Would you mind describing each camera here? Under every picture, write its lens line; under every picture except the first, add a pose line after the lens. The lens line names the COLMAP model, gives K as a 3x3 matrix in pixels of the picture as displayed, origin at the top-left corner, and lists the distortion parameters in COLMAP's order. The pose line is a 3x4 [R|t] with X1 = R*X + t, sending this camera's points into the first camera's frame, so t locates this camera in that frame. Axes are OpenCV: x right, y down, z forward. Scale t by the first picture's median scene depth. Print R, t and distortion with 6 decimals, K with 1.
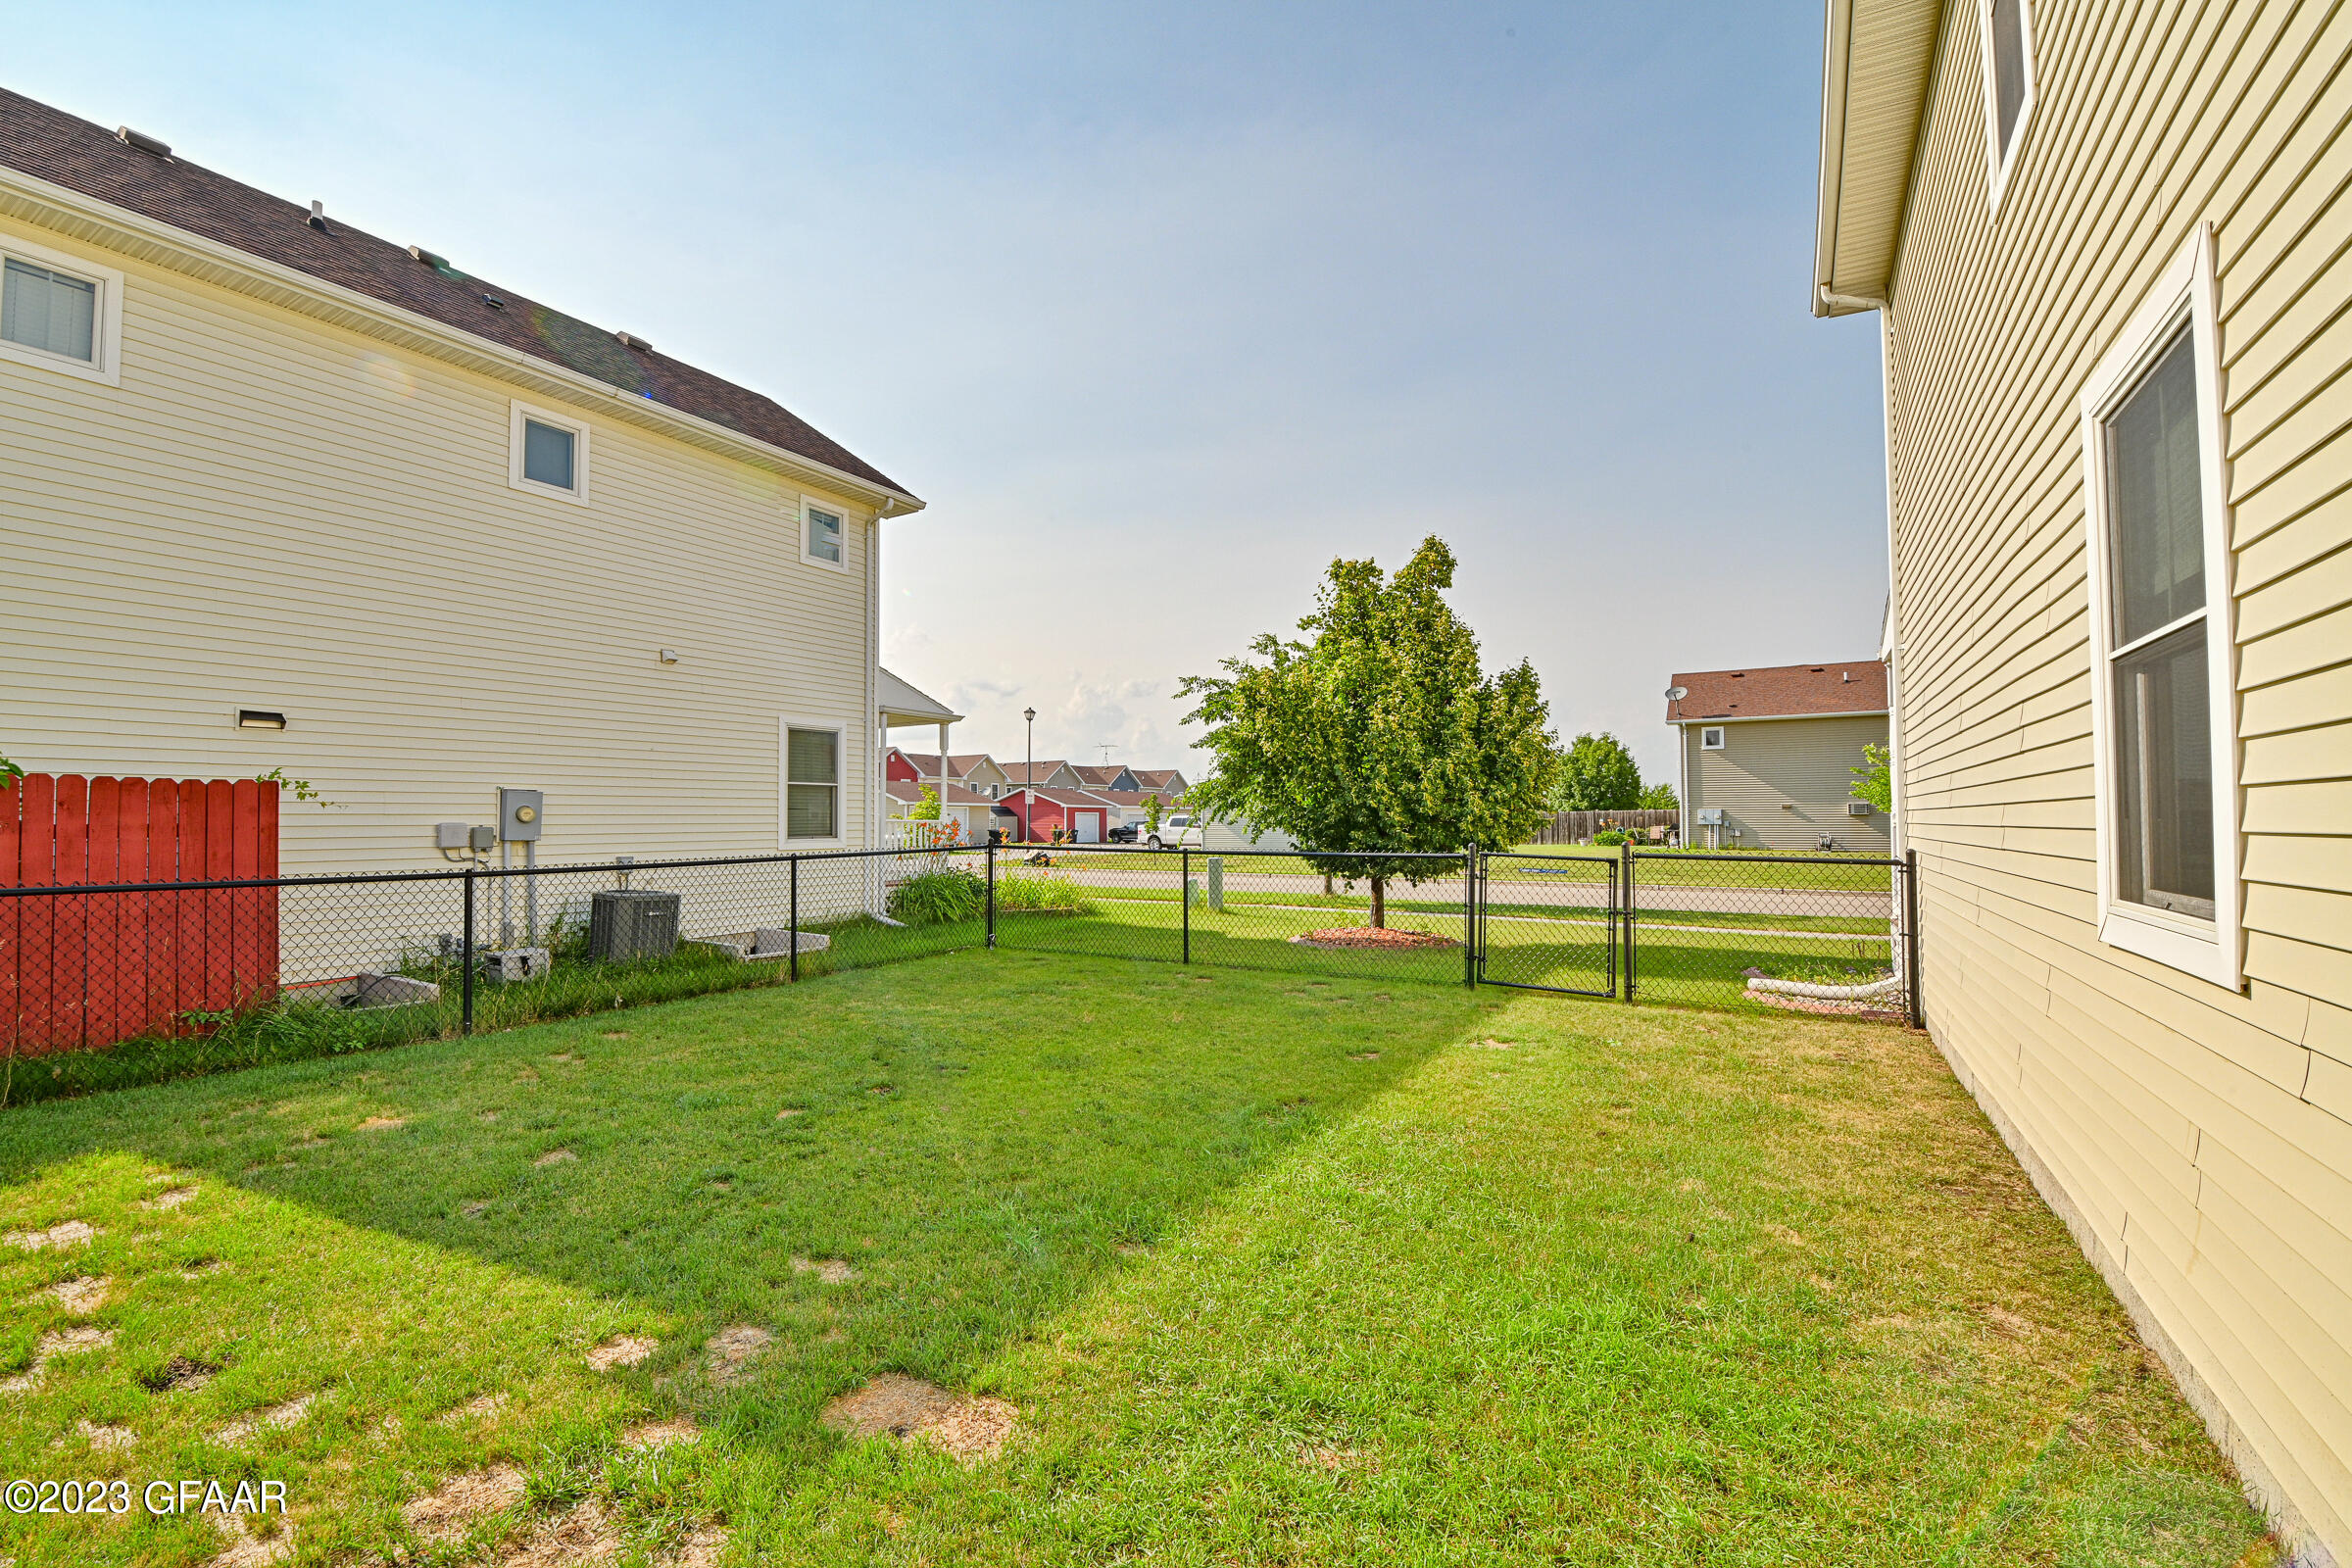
lens RADIAL K [[1014.2, 0, 1179.0], [0, 1014.2, 786.6], [0, 0, 1]] dist [-0.003452, -0.001815]
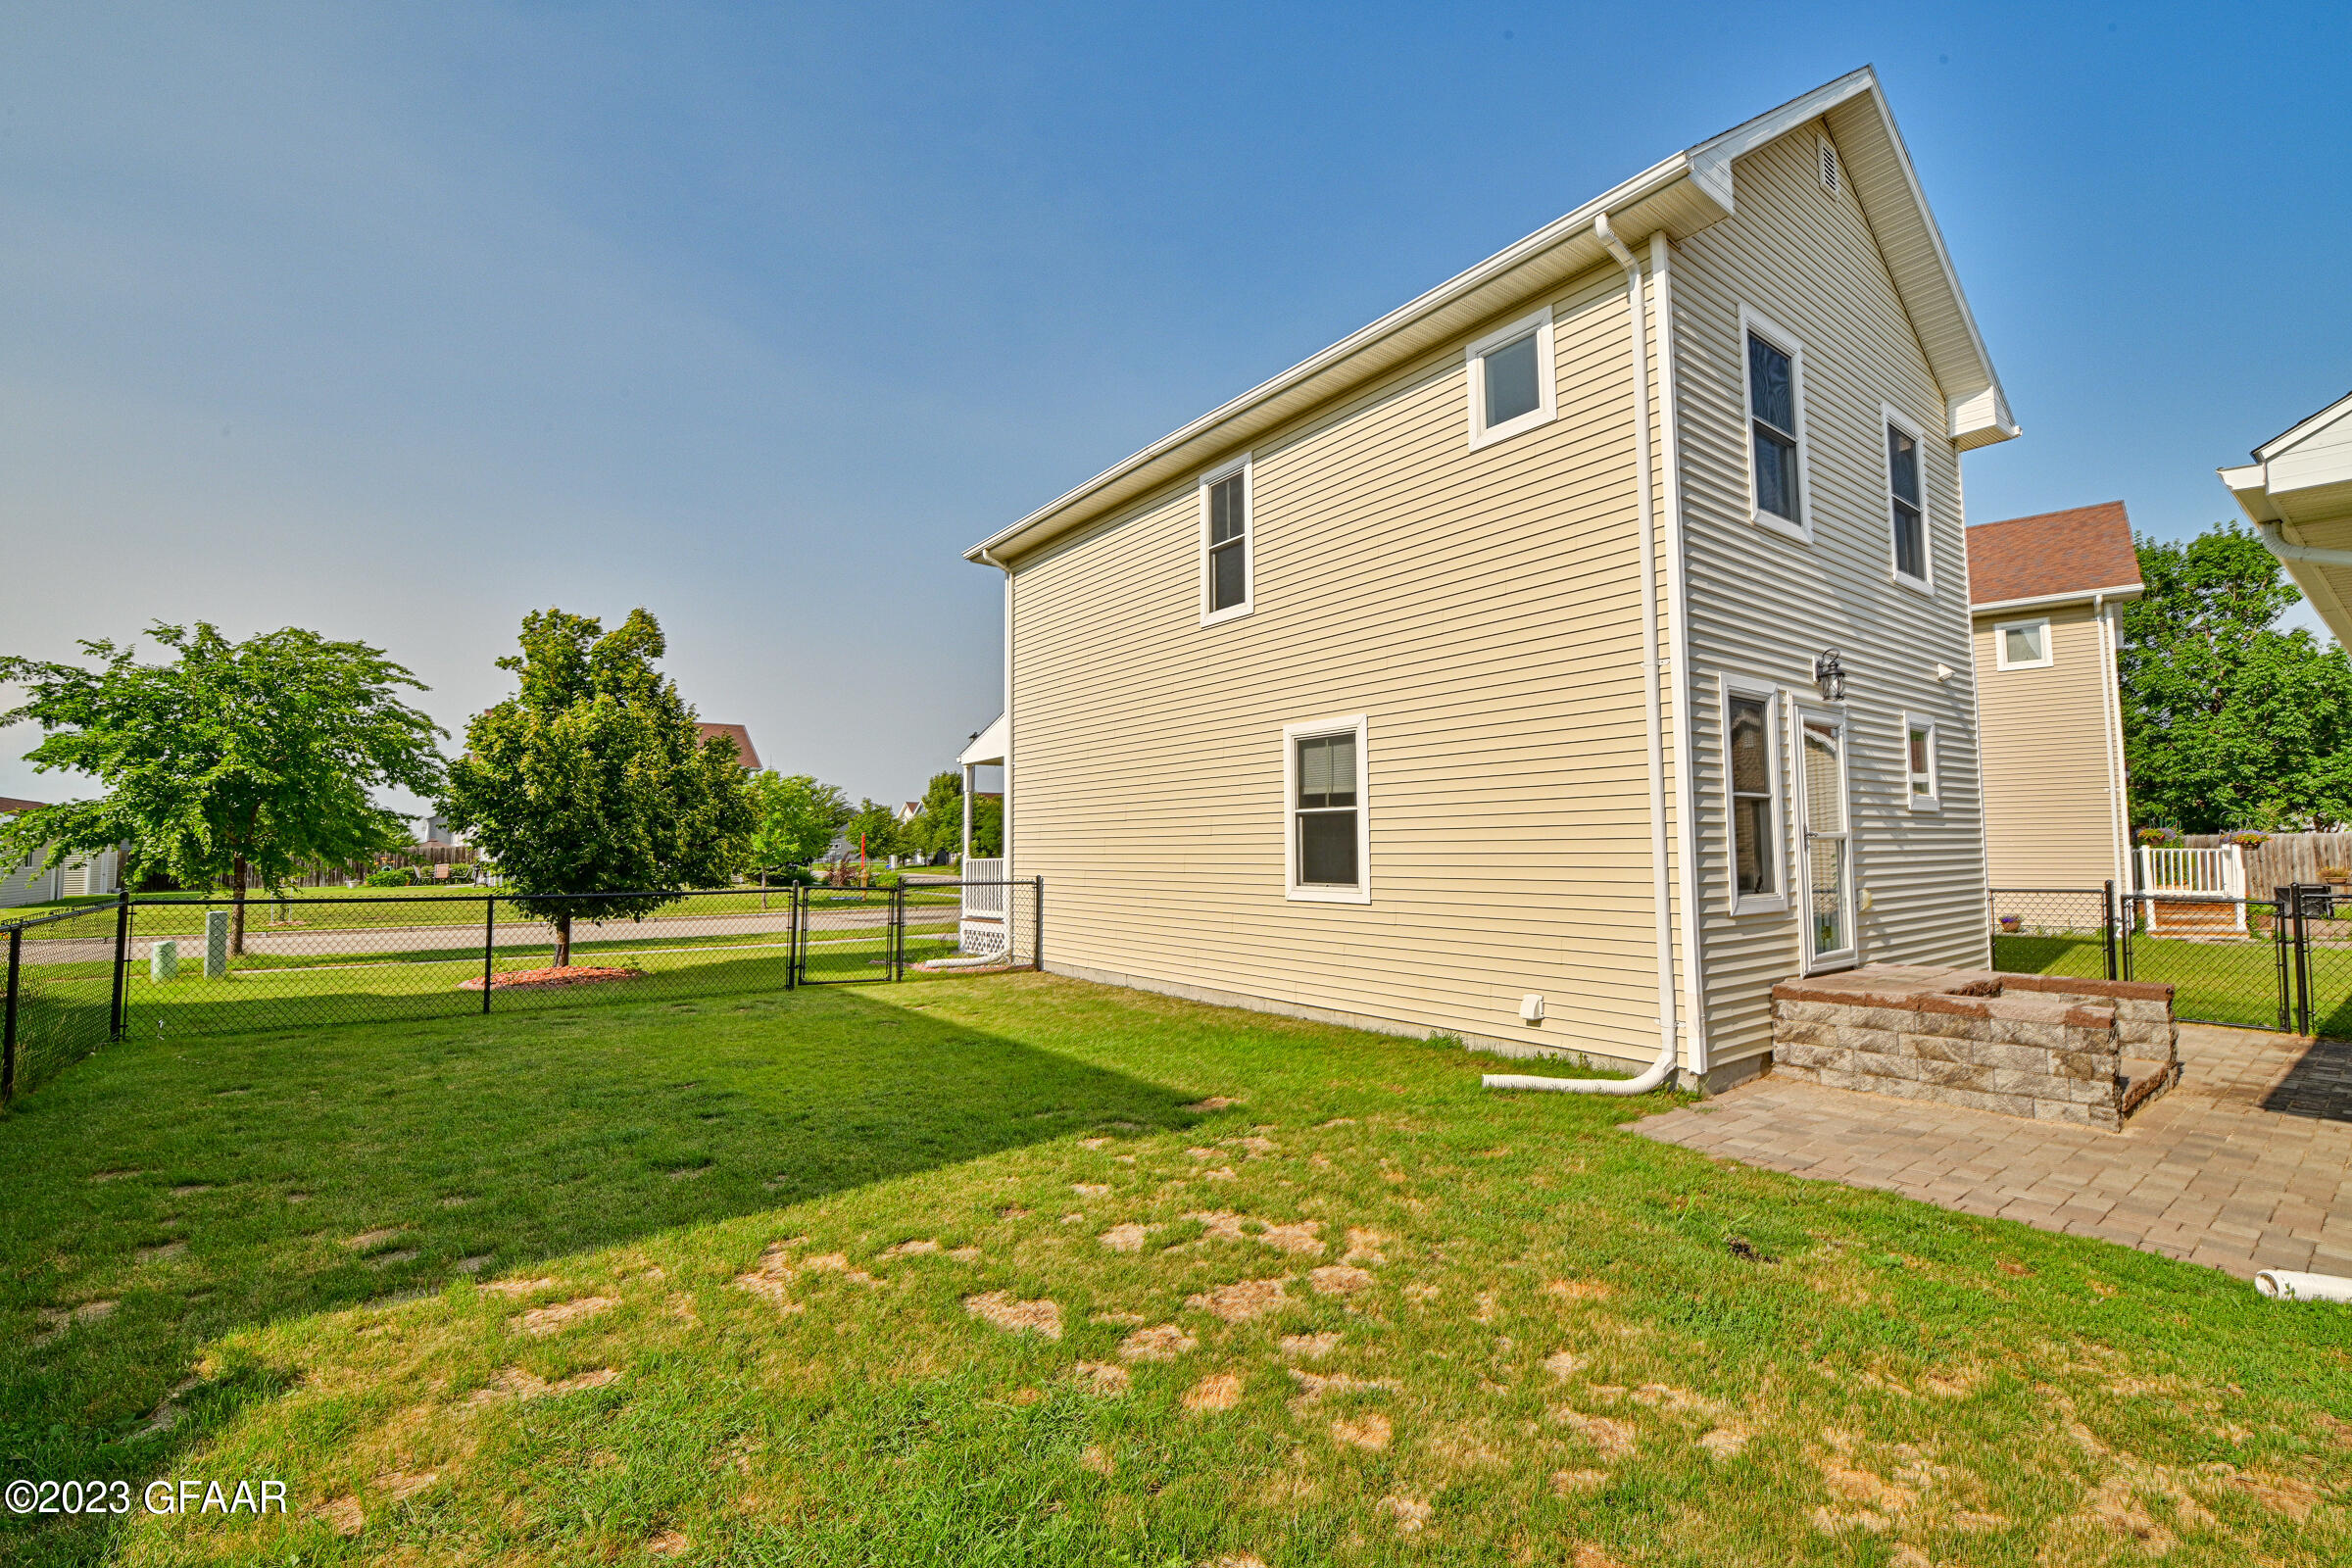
lens RADIAL K [[1014.2, 0, 1182.3], [0, 1014.2, 784.4], [0, 0, 1]] dist [-0.003452, -0.001815]
pose [[0.378611, 0.058955, 0.923676, -0.548969], [-0.022860, 0.998260, -0.054346, -0.005824], [-0.925273, -0.000539, 0.379300, 0.024101]]
